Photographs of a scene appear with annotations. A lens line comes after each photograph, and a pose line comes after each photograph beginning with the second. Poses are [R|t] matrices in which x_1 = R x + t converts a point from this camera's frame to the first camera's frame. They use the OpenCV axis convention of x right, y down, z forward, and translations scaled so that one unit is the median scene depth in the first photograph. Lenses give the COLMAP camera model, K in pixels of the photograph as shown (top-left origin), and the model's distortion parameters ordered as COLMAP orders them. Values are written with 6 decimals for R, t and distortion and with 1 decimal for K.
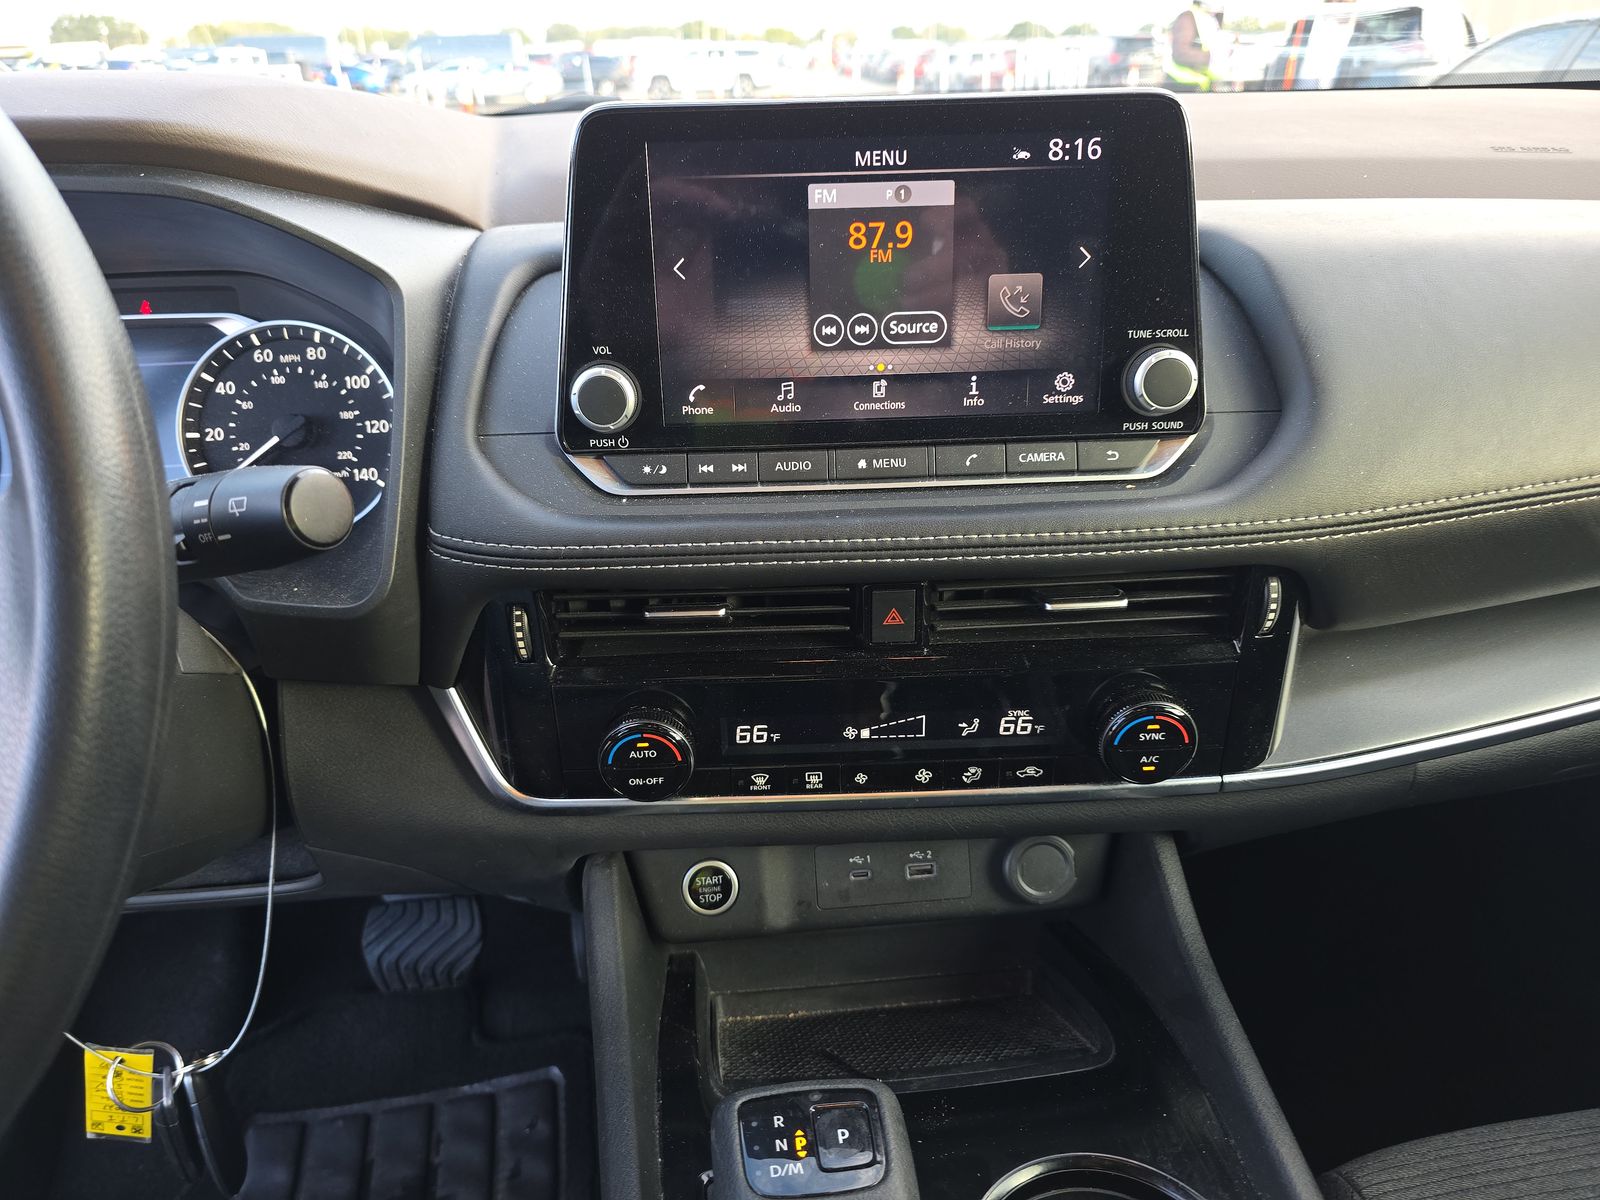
lens RADIAL K [[1070.7, 0, 800.0], [0, 1070.7, 600.0], [0, 0, 1]] dist [0.075793, -0.087746]
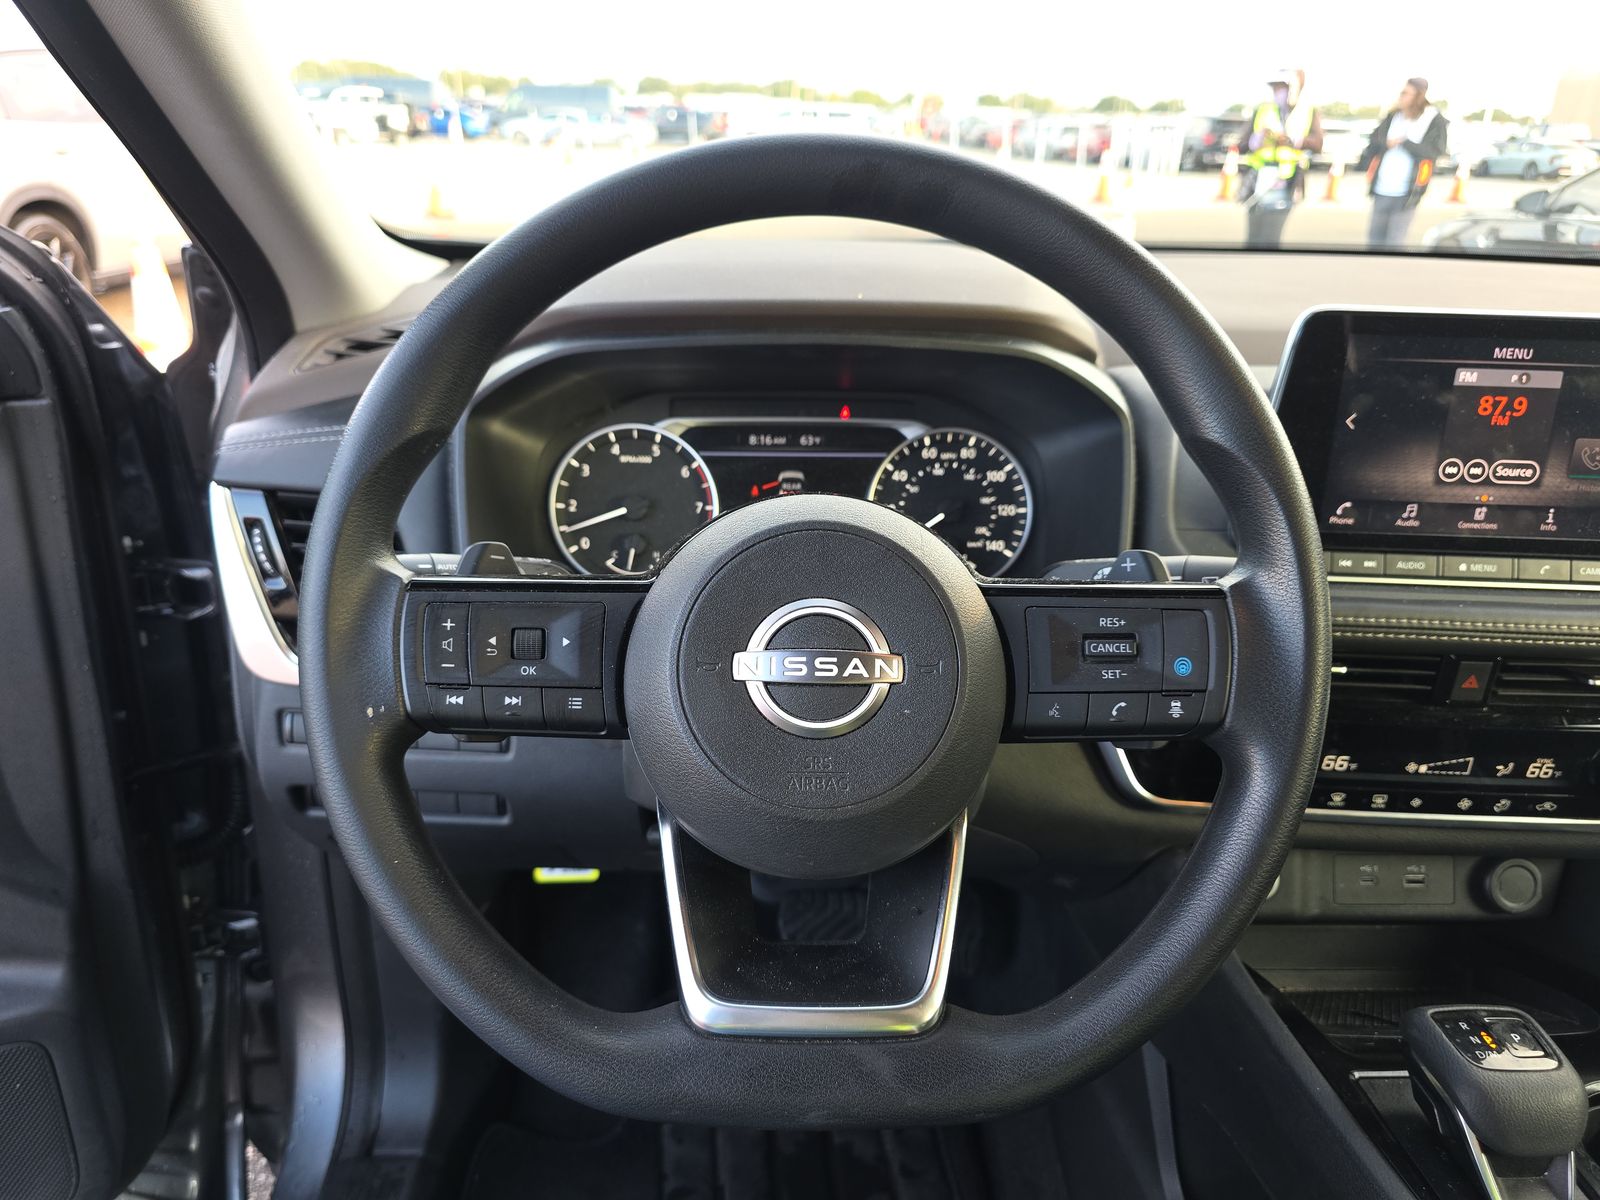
lens RADIAL K [[1088.9, 0, 791.6], [0, 1088.9, 627.1], [0, 0, 1]] dist [0.026440, -0.034910]
pose [[0.996905, 0.066708, -0.041589, -0.637040], [-0.067718, 0.997431, -0.023357, 0.033167], [0.039924, 0.026101, 0.998862, -0.362553]]
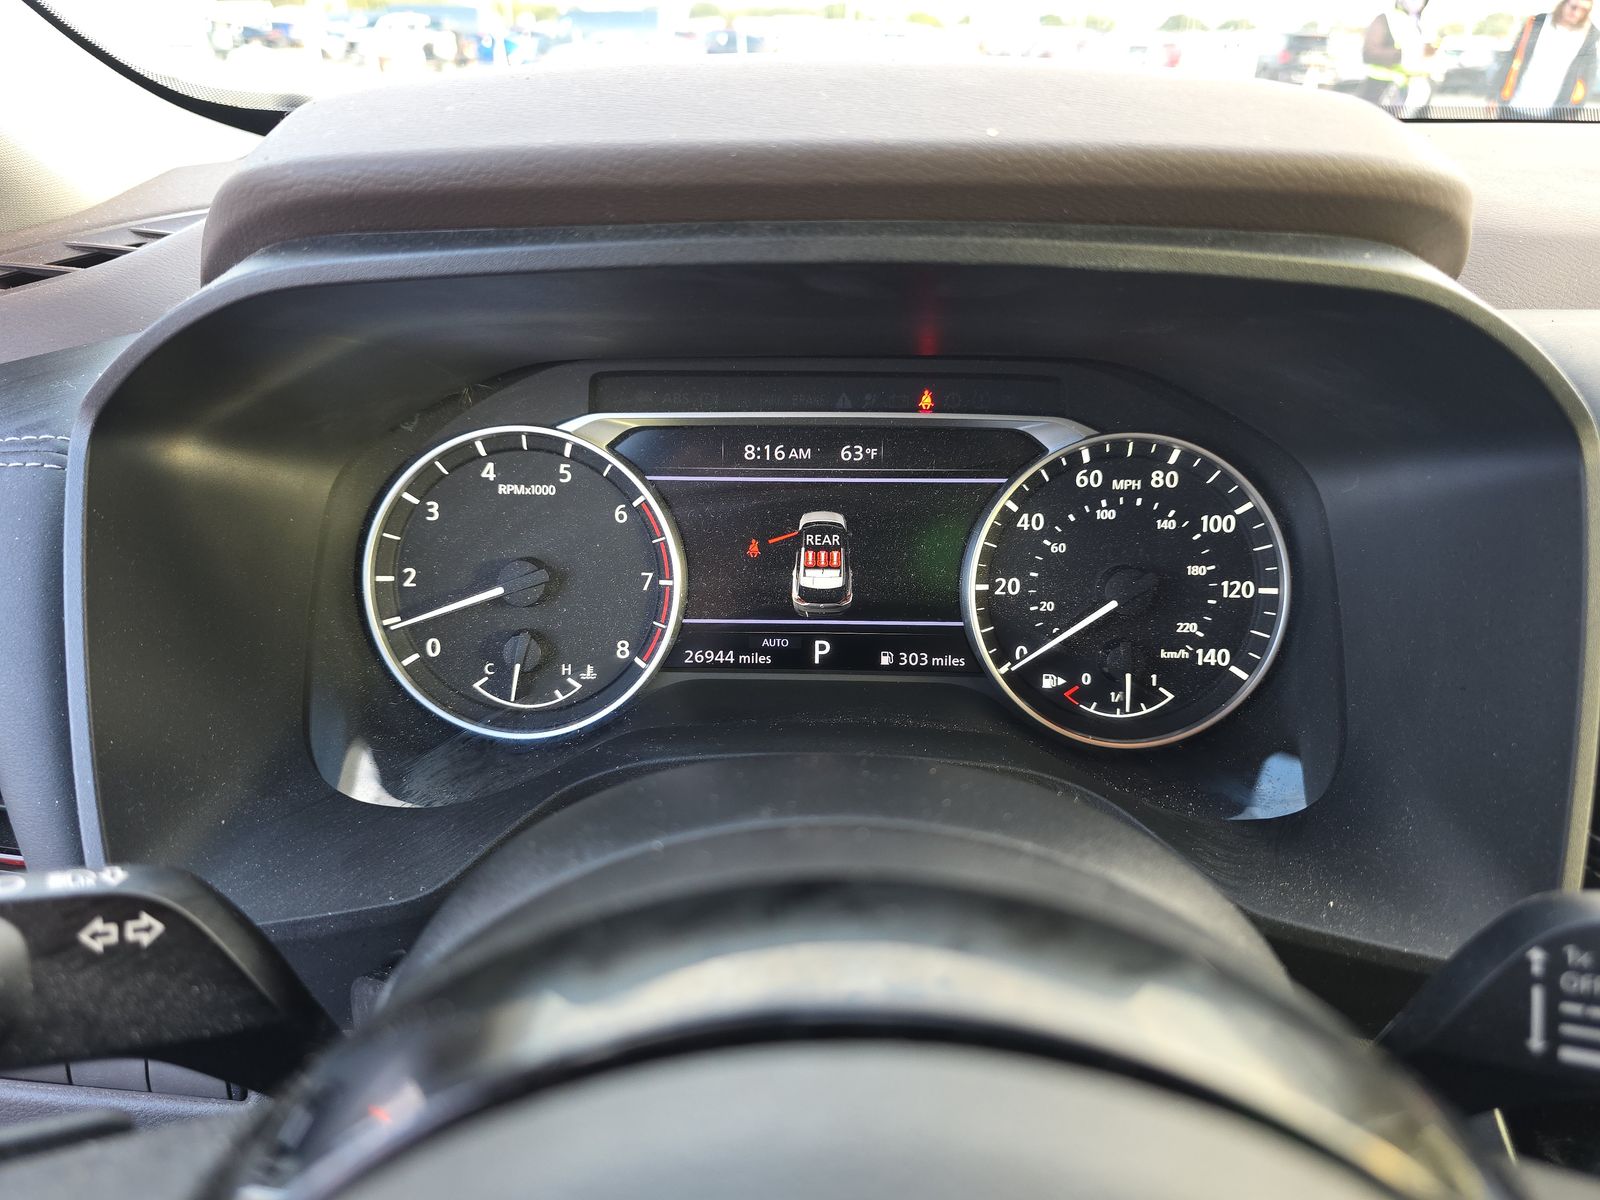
lens RADIAL K [[1089.4, 0, 800.0], [0, 1089.4, 600.0], [0, 0, 1]] dist [-0.001738, -0.003678]
pose [[0.994084, 0.075544, -0.078035, -0.663162], [-0.074623, 0.997104, 0.014658, -0.155000], [0.078917, -0.008748, 0.996843, 0.316164]]
